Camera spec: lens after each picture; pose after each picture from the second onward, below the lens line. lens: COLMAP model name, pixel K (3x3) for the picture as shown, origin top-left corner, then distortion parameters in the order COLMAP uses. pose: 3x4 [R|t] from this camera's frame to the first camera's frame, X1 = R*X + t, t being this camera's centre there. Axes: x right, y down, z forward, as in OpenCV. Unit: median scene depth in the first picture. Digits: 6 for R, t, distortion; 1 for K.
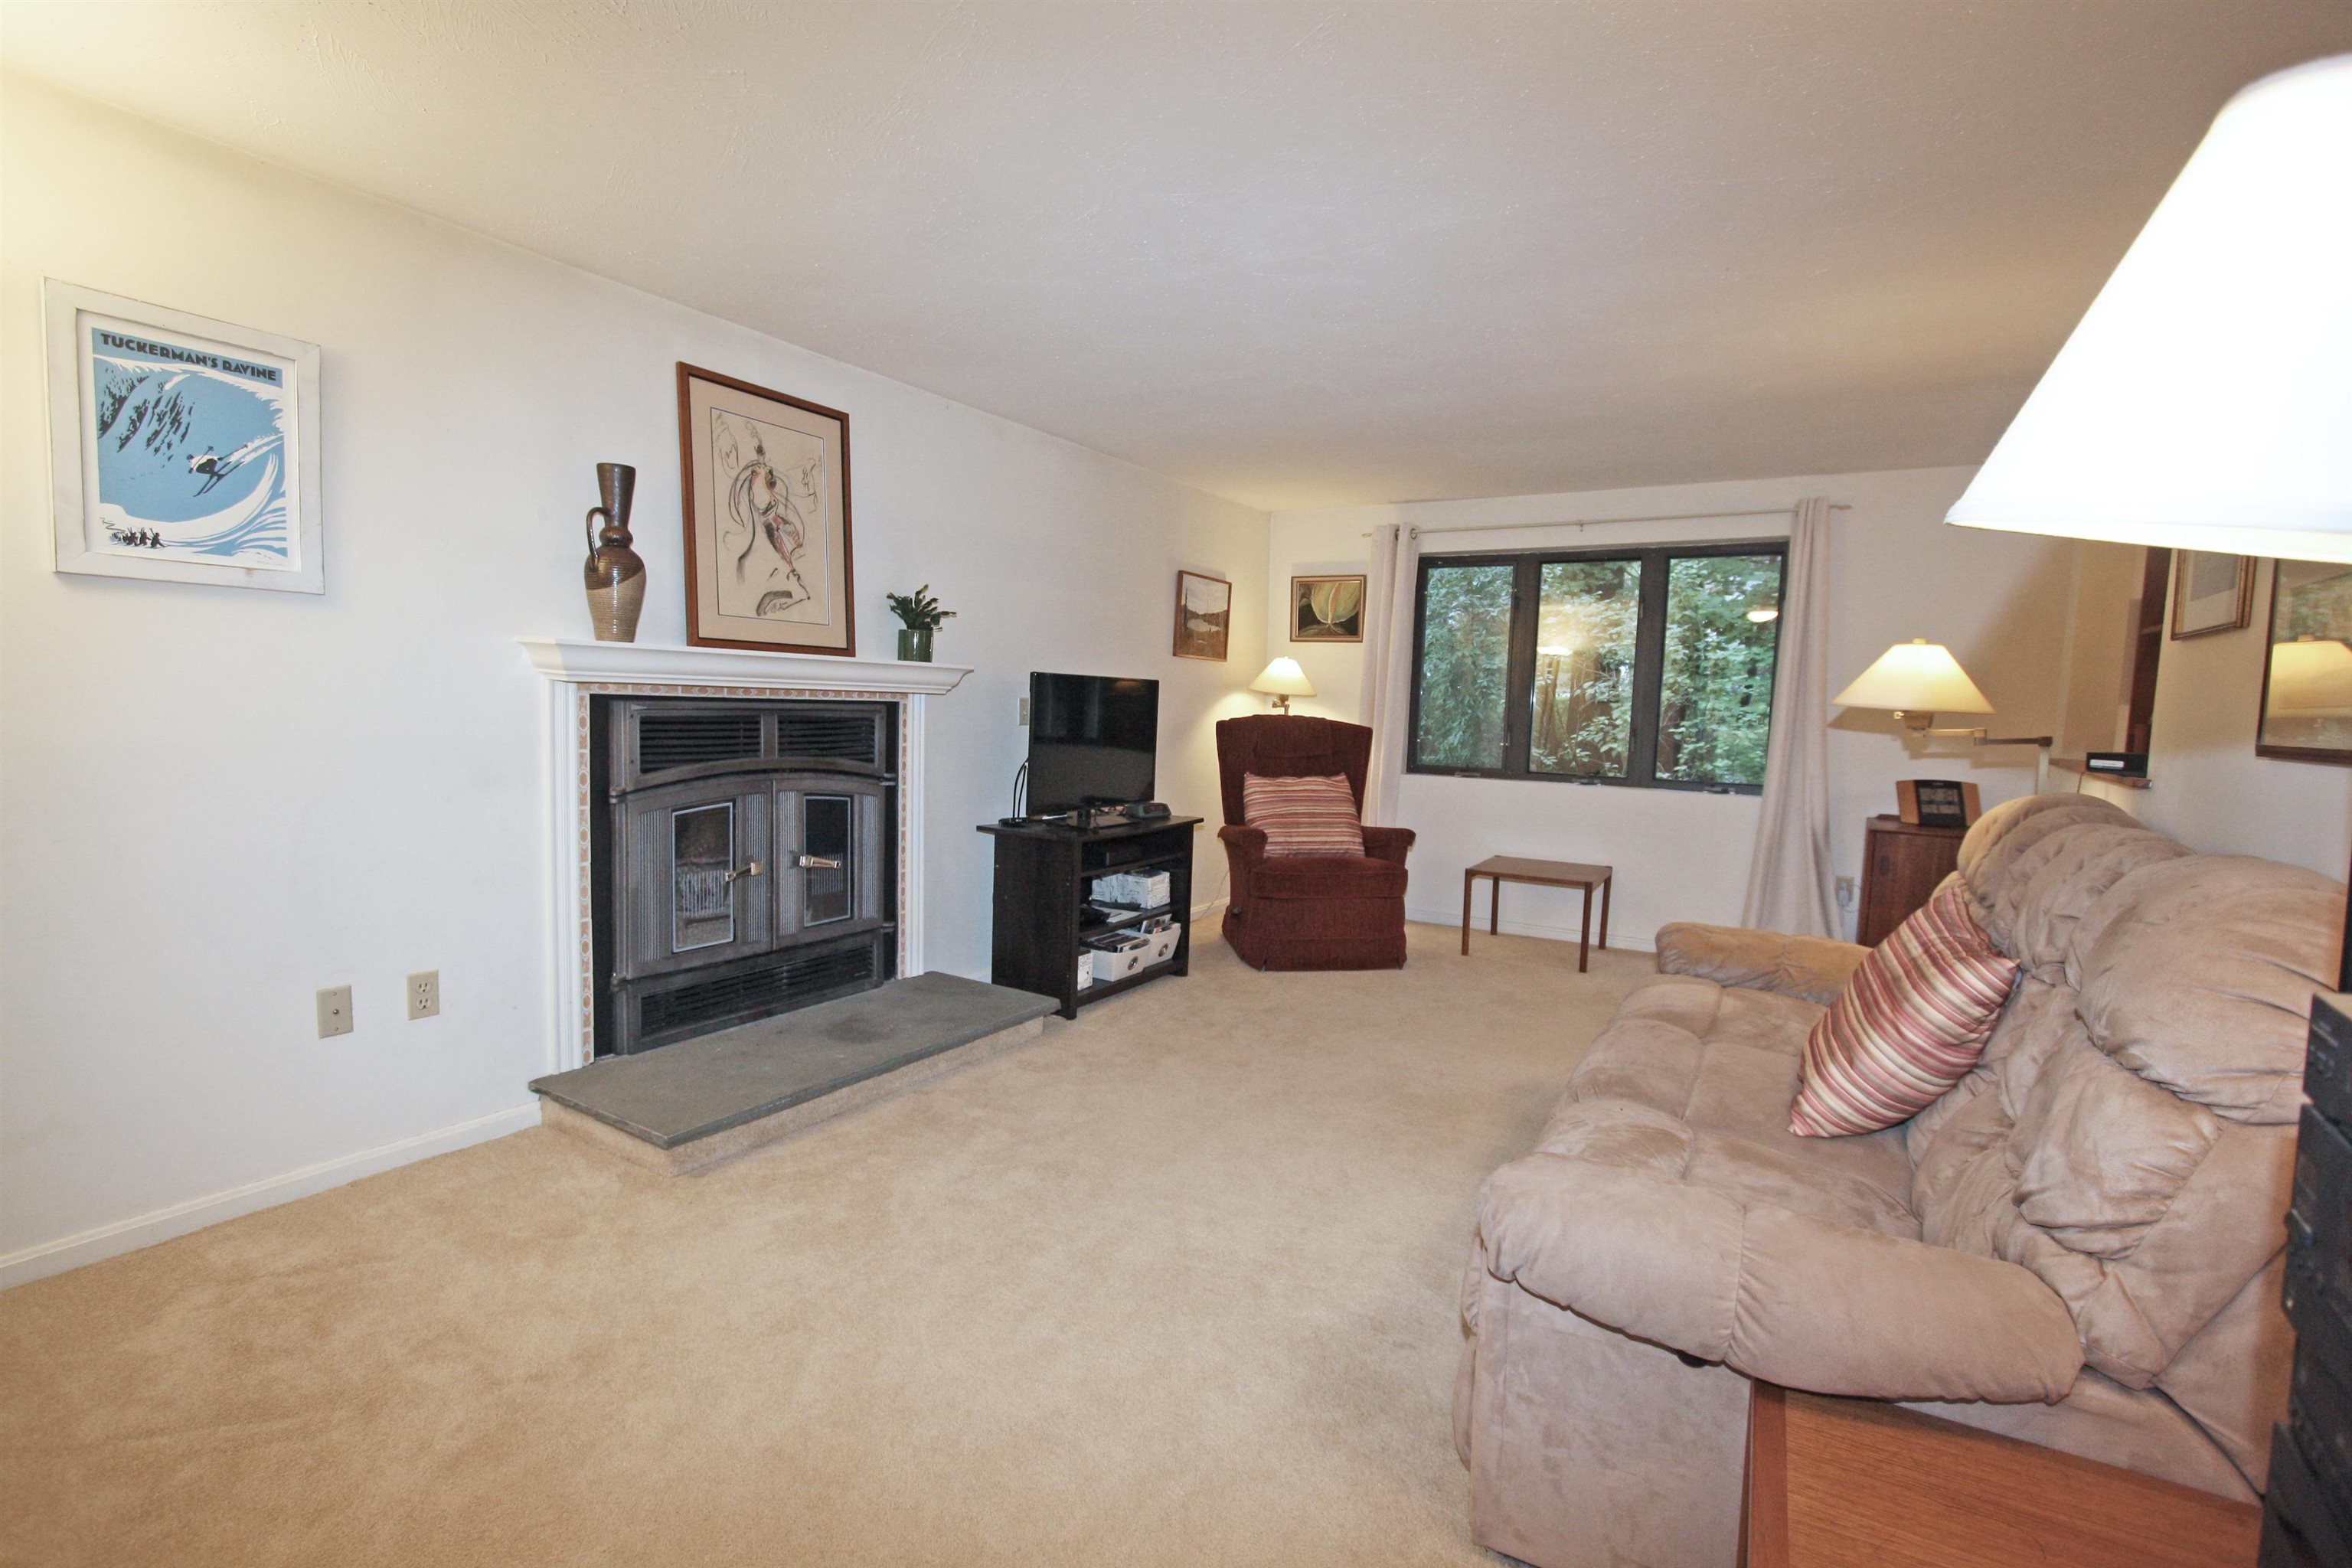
lens RADIAL K [[1099.4, 0, 1172.2], [0, 1099.4, 804.7], [0, 0, 1]] dist [0.004072, 0.000665]
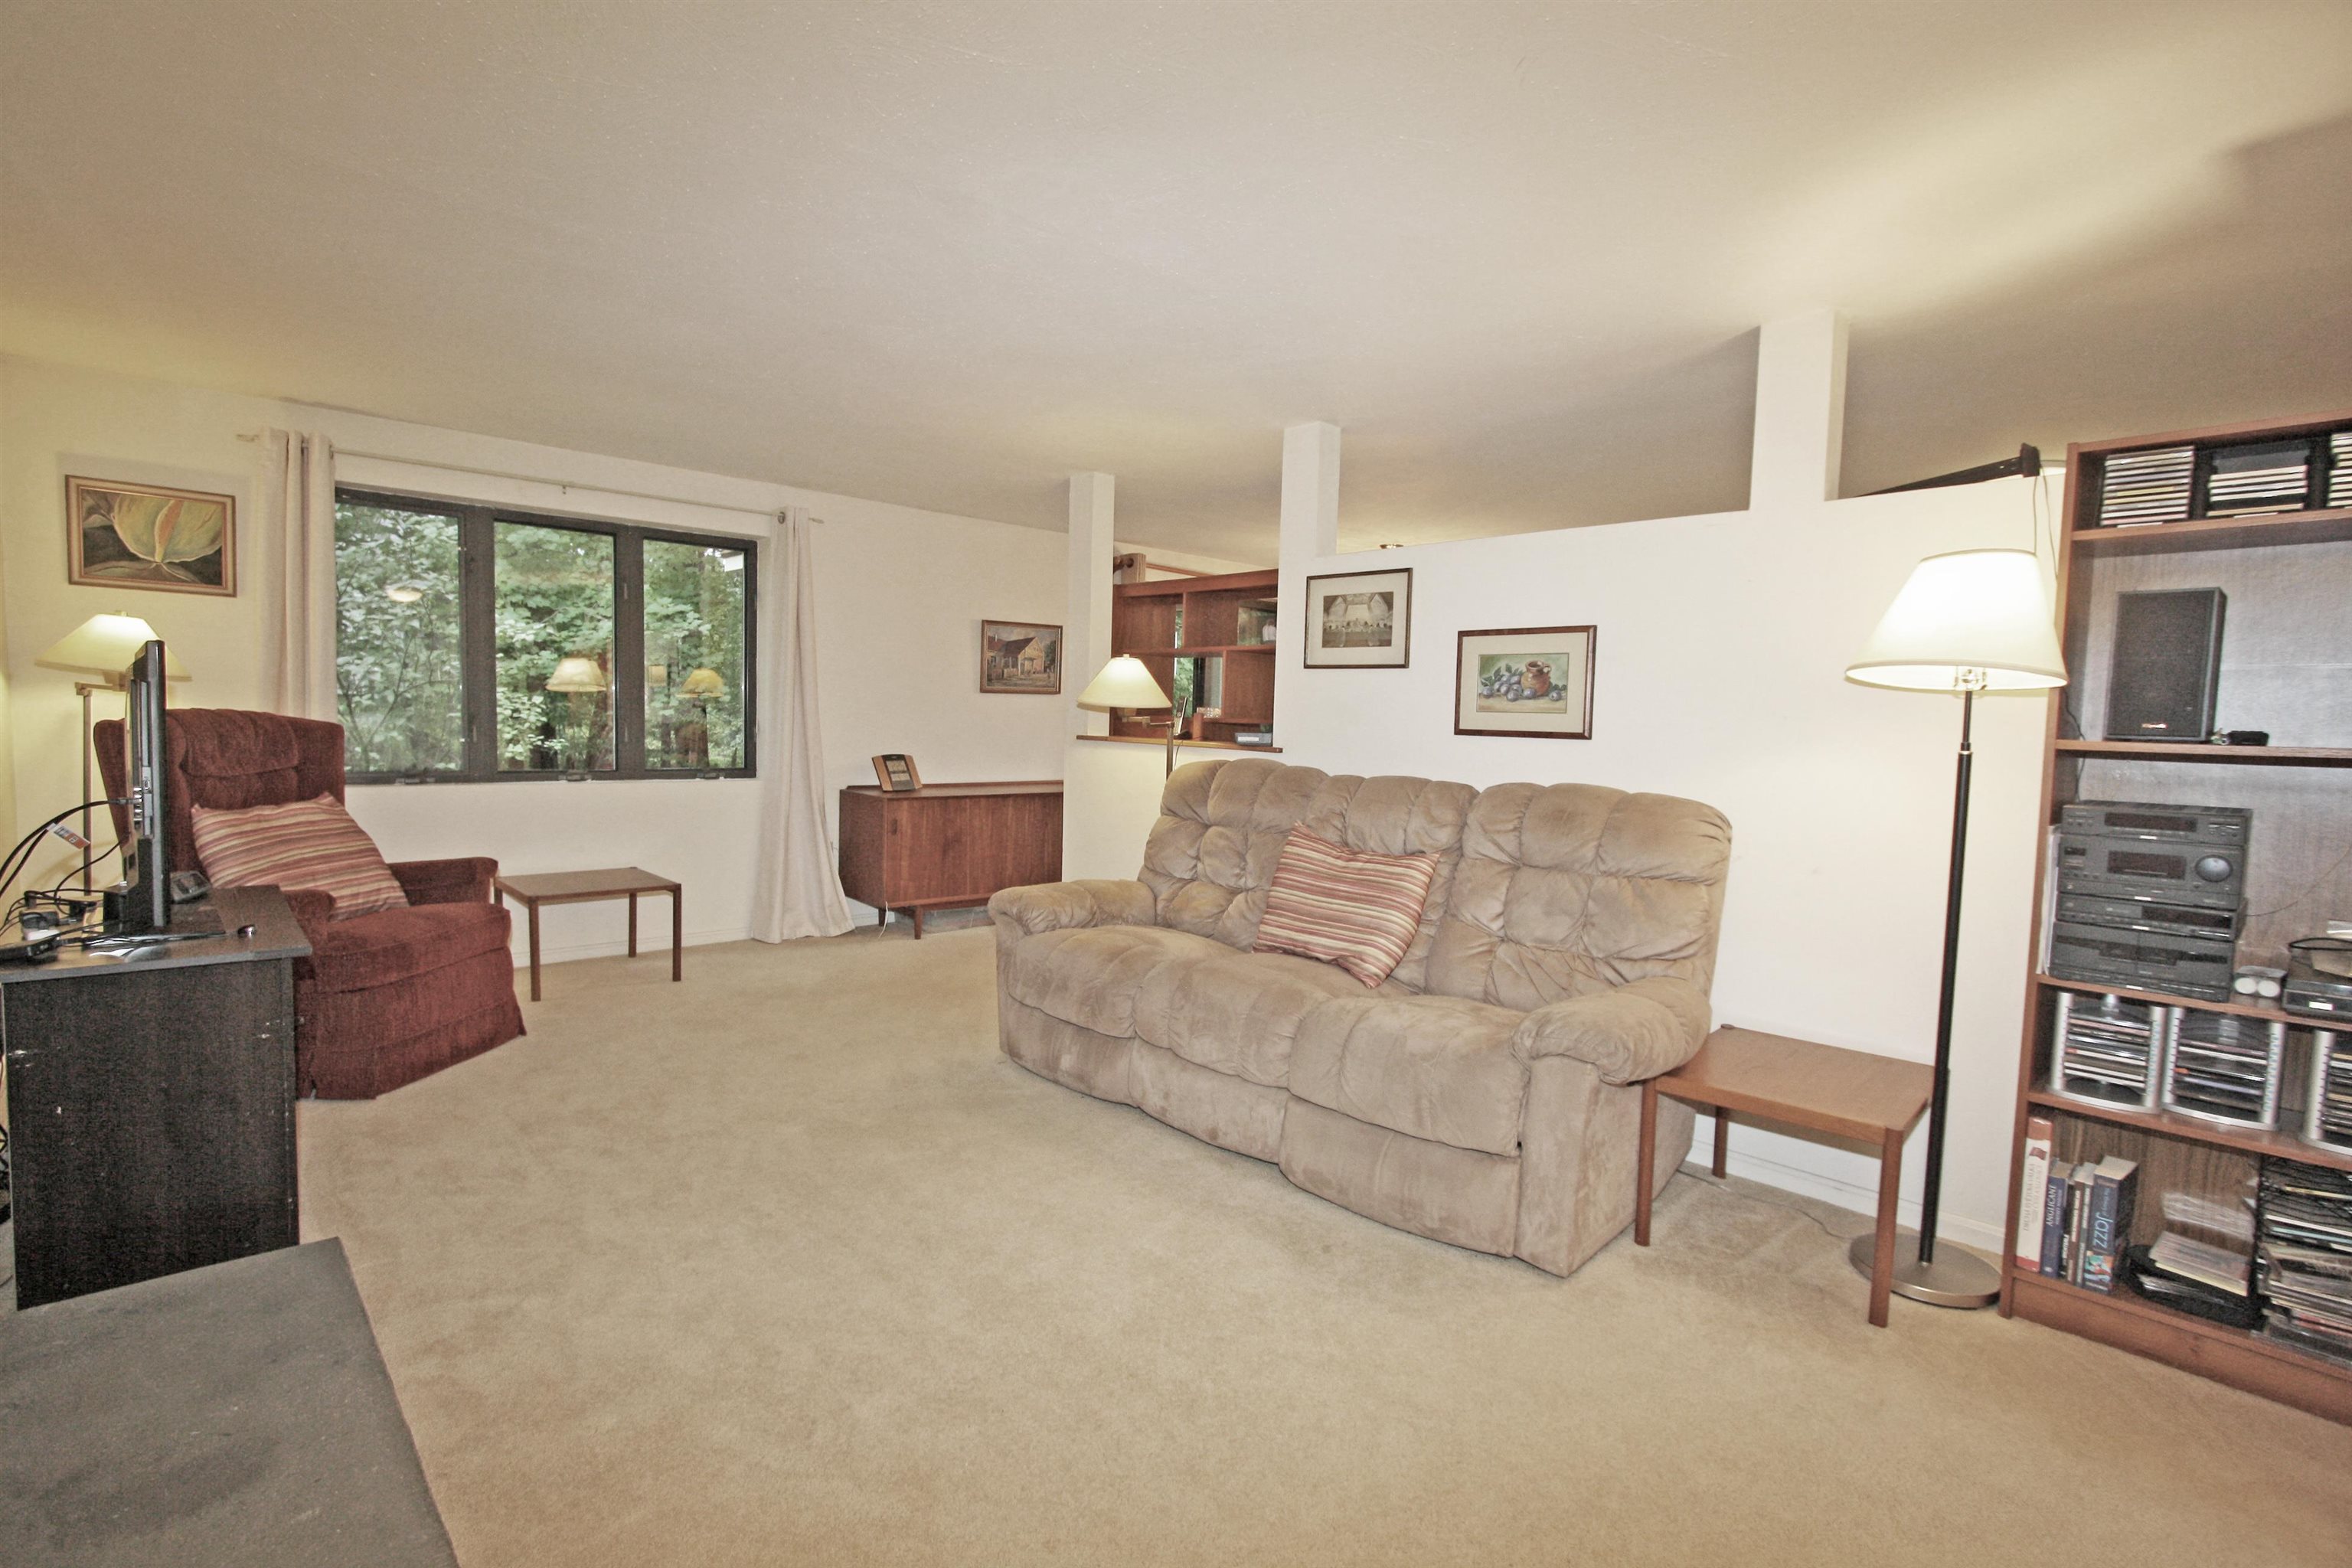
lens RADIAL K [[1099.4, 0, 1162.9], [0, 1099.4, 778.4], [0, 0, 1]] dist [0.004072, 0.000665]
pose [[0.277383, -0.077361, 0.957640, -0.415895], [0.074774, 0.995468, 0.058758, -0.045346], [-0.957845, 0.055308, 0.281911, 0.355041]]
